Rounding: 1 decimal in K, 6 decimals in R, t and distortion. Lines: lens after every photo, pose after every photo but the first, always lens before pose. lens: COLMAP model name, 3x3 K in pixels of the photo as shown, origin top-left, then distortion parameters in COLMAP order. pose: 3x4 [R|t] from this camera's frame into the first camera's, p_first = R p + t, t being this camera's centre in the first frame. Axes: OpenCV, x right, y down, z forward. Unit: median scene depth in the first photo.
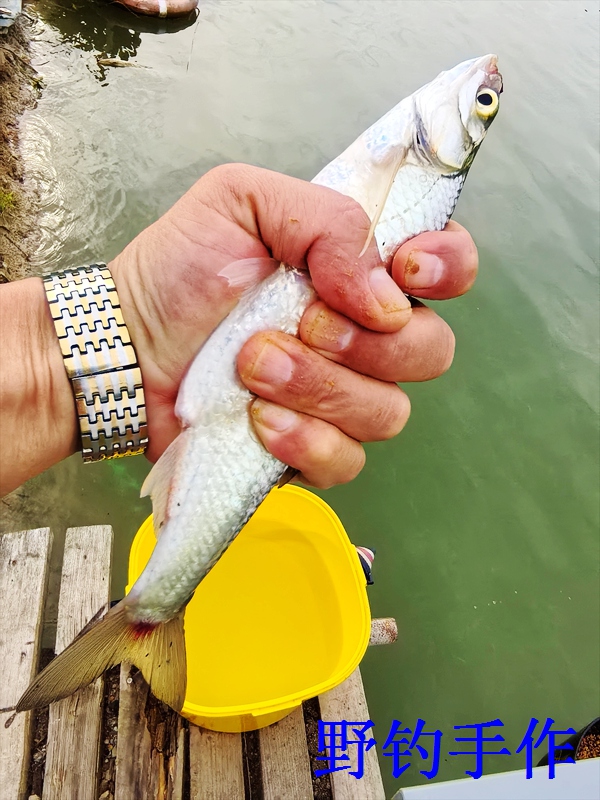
lens RADIAL K [[627.7, 0, 300.0], [0, 627.7, 400.0], [0, 0, 1]] dist [-0.077165, 0.141468]
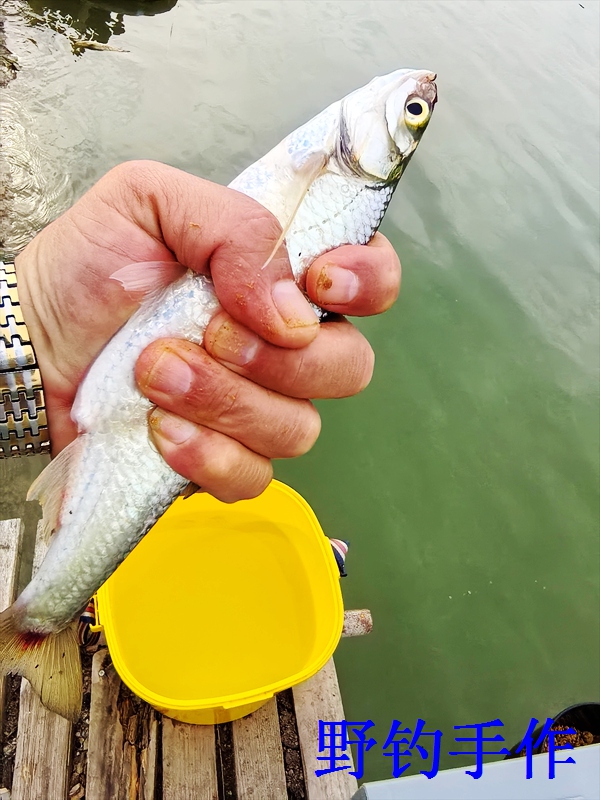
lens RADIAL K [[628.8, 0, 300.0], [0, 628.8, 400.0], [0, 0, 1]] dist [-0.001809, -0.002770]
pose [[0.998049, 0.062319, -0.003814, 0.153391], [-0.062302, 0.998047, 0.004454, -0.032196], [0.004084, -0.004208, 0.999983, 0.034337]]
